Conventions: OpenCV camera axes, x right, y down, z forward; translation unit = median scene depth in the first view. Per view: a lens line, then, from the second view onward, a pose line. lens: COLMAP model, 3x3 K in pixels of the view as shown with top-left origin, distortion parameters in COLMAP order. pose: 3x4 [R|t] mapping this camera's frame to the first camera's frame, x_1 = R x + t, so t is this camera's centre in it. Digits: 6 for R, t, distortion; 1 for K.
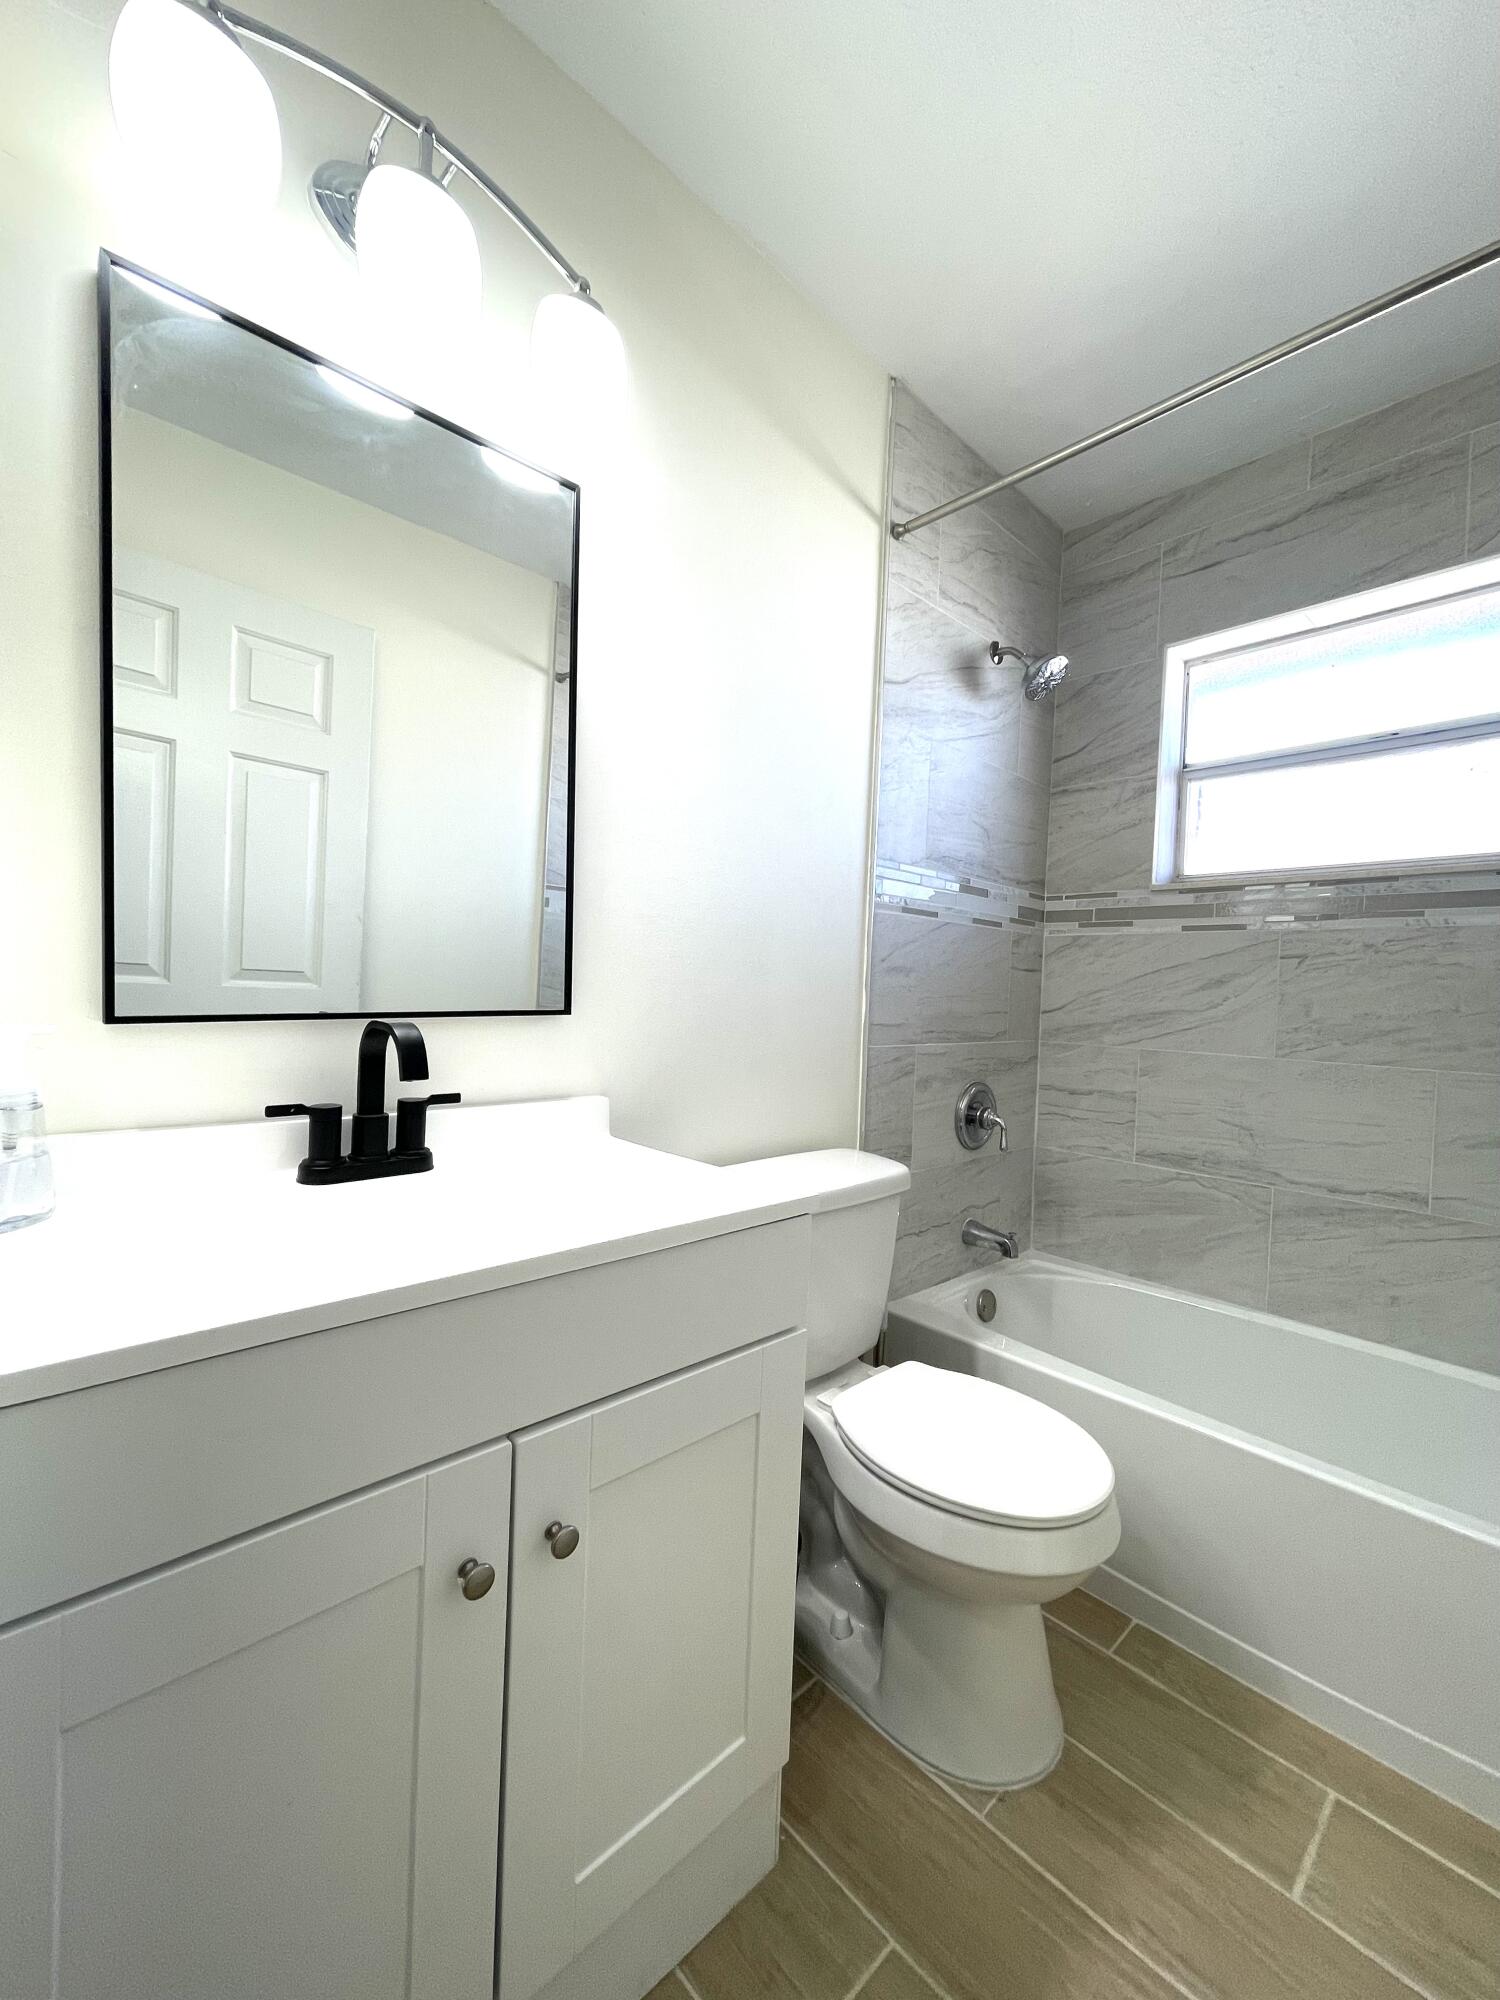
lens RADIAL K [[811.1, 0, 756.8], [0, 811.1, 1002.5], [0, 0, 1]] dist [0.000471, -0.000119]
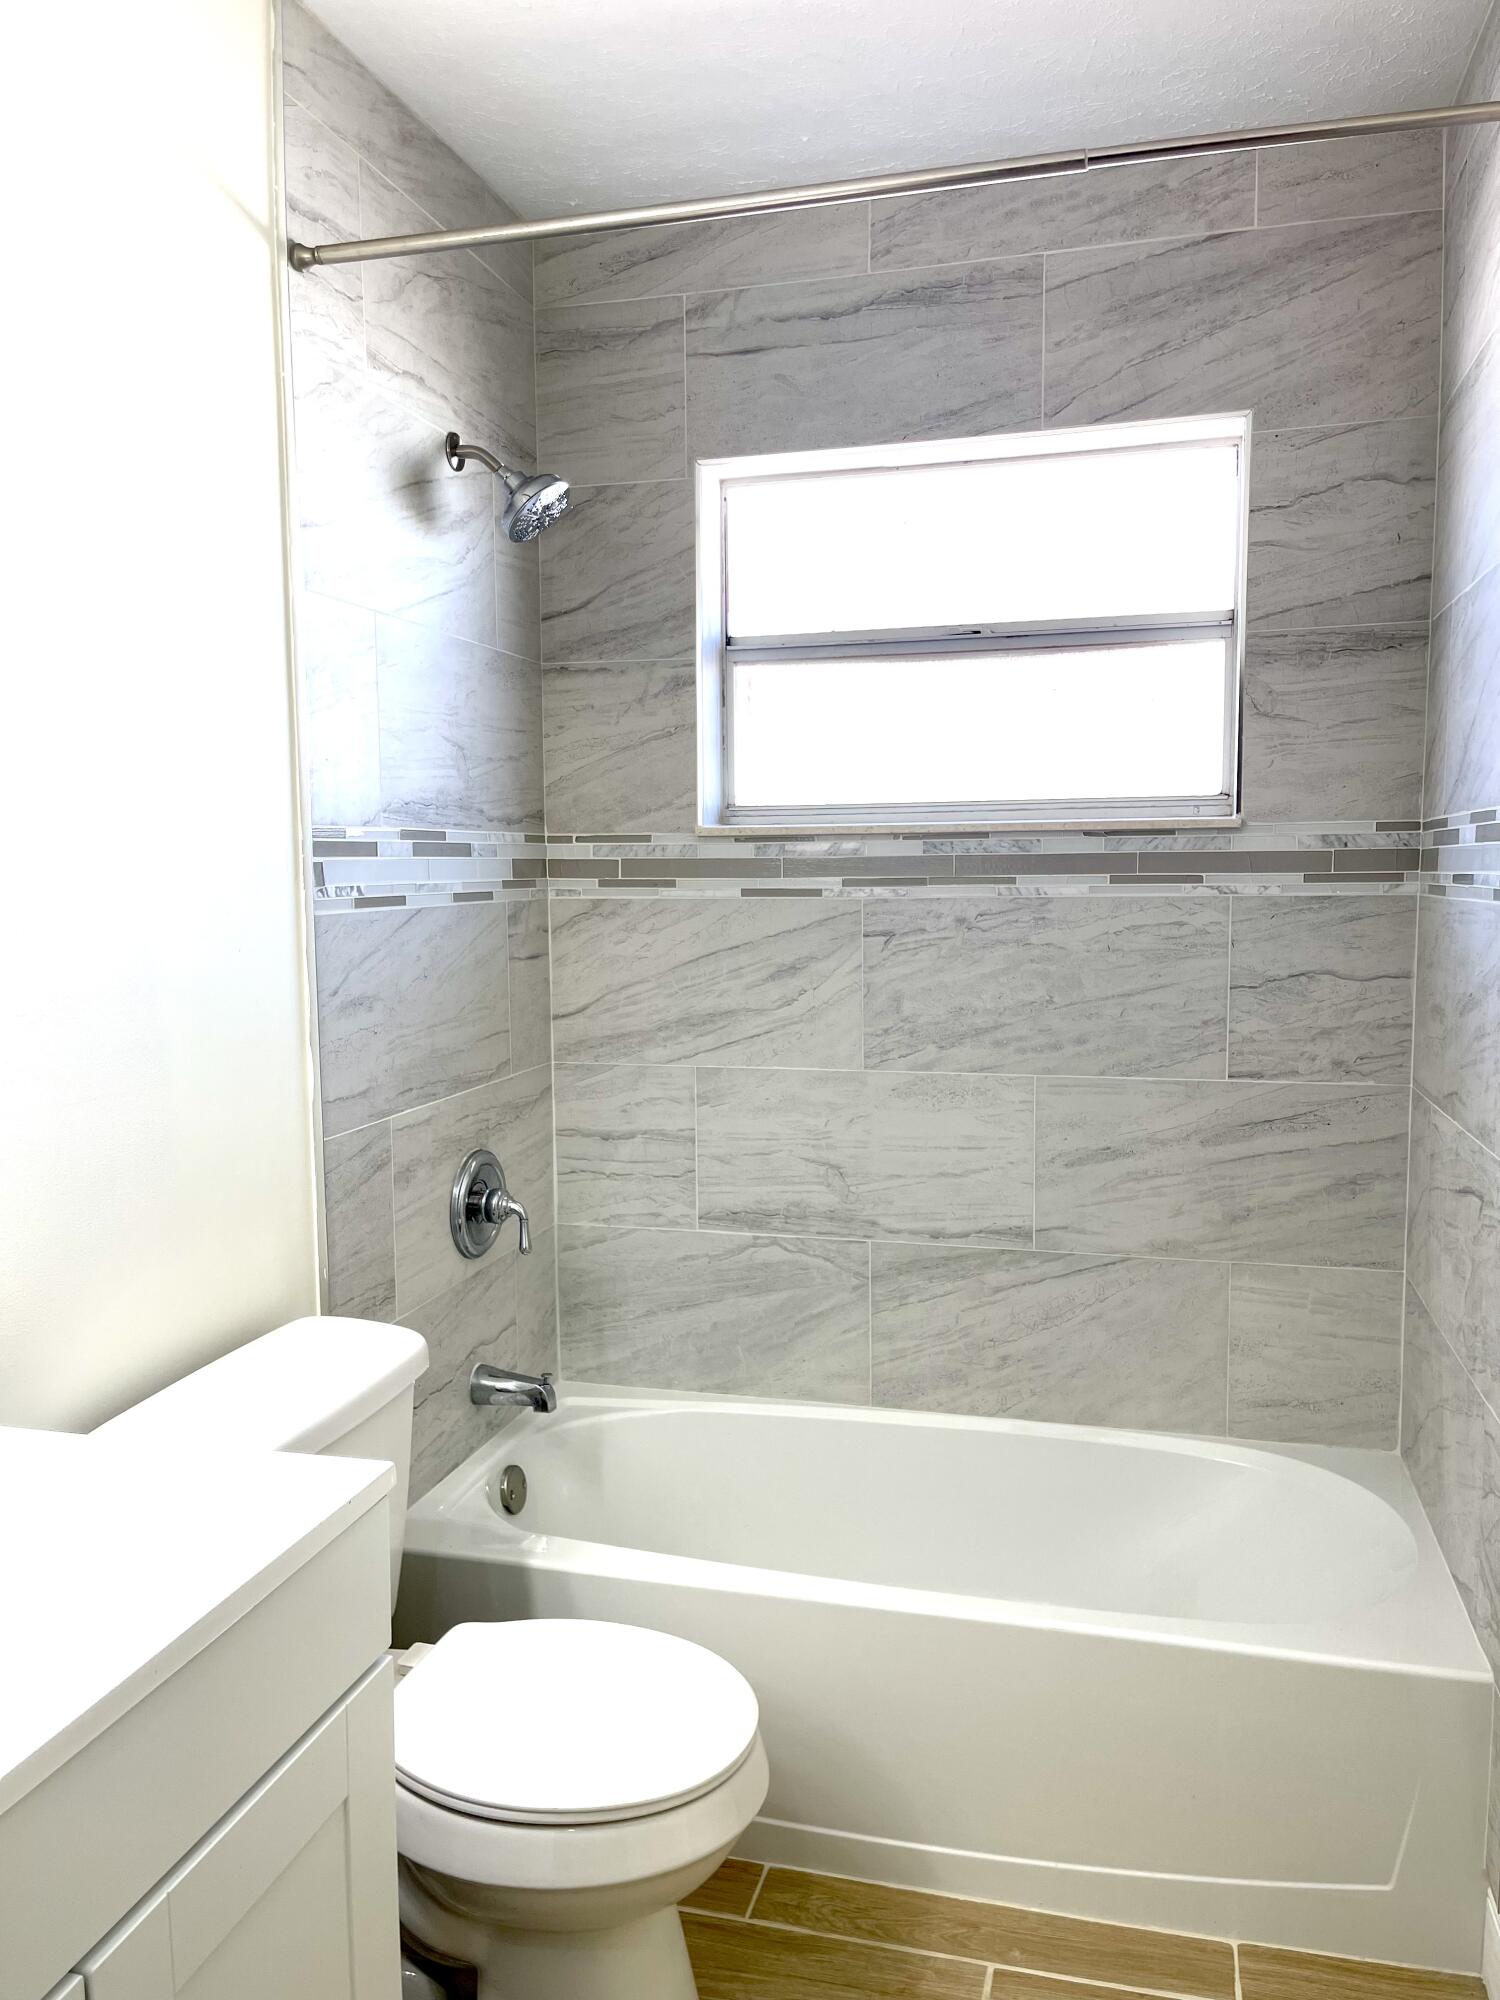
lens RADIAL K [[1498.0, 0, 760.0], [0, 1498.0, 1004.8], [0, 0, 1]] dist [0.087589, -0.116725]
pose [[0.852809, -0.094353, 0.513629, -0.138591], [0.049368, 0.993704, 0.100573, -0.128859], [-0.519884, -0.060413, 0.852098, -0.115357]]
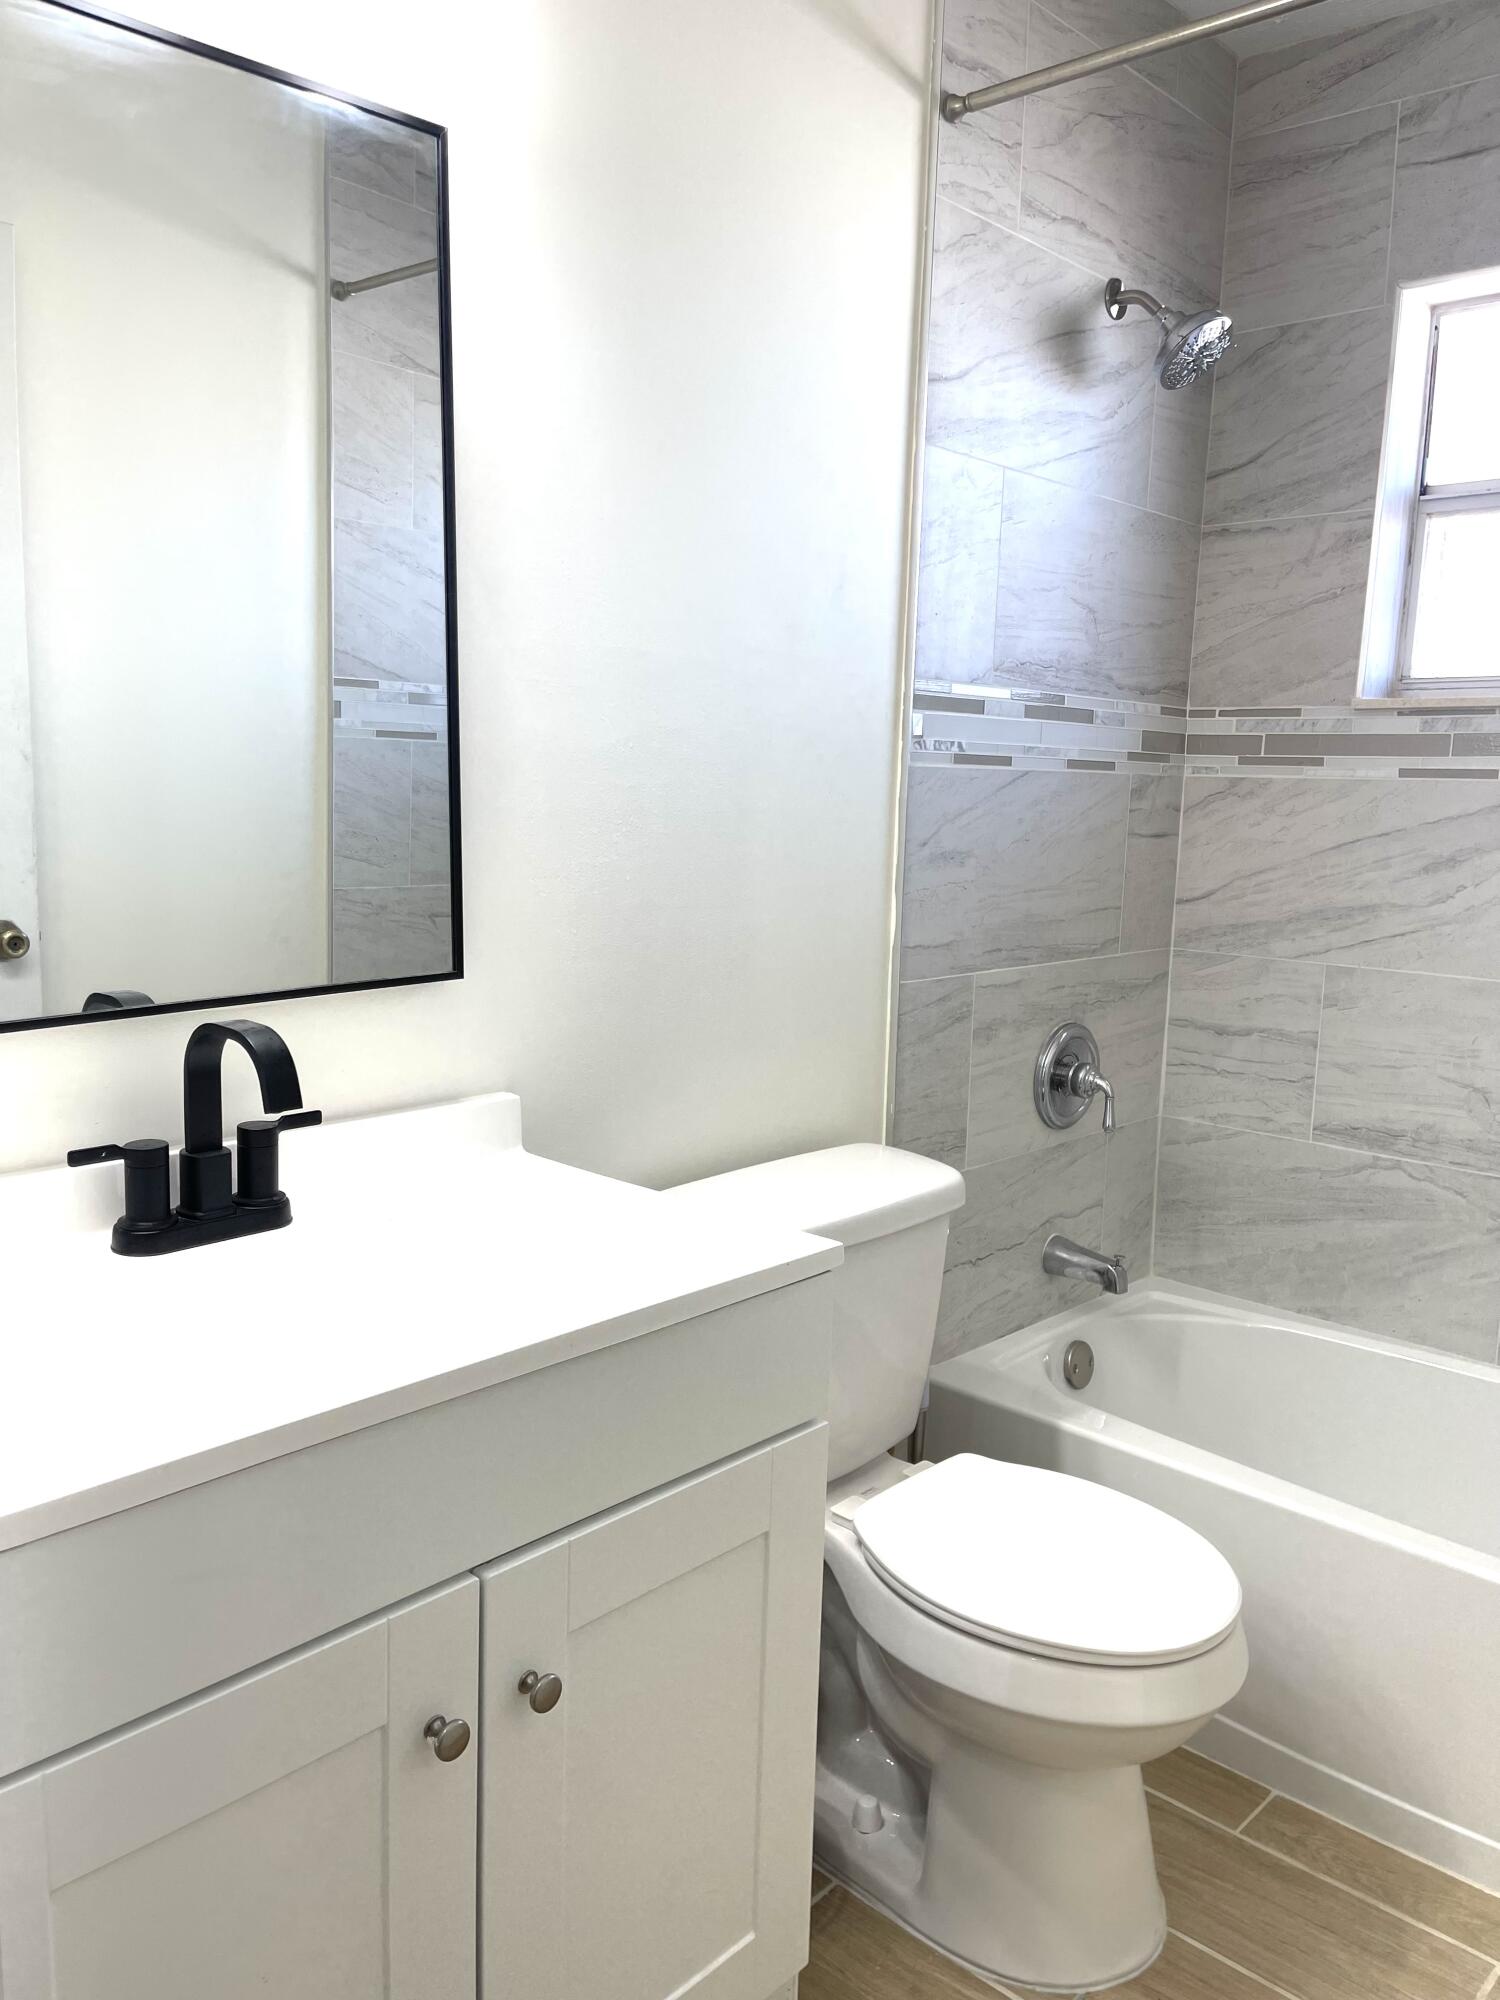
lens RADIAL K [[1512.5, 0, 775.3], [0, 1512.5, 1007.1], [0, 0, 1]] dist [0.083557, -0.112618]
pose [[0.997685, -0.018510, 0.065436, -0.034638], [0.009684, 0.991107, 0.132713, -0.076495], [-0.067311, -0.131772, 0.988992, -0.156647]]
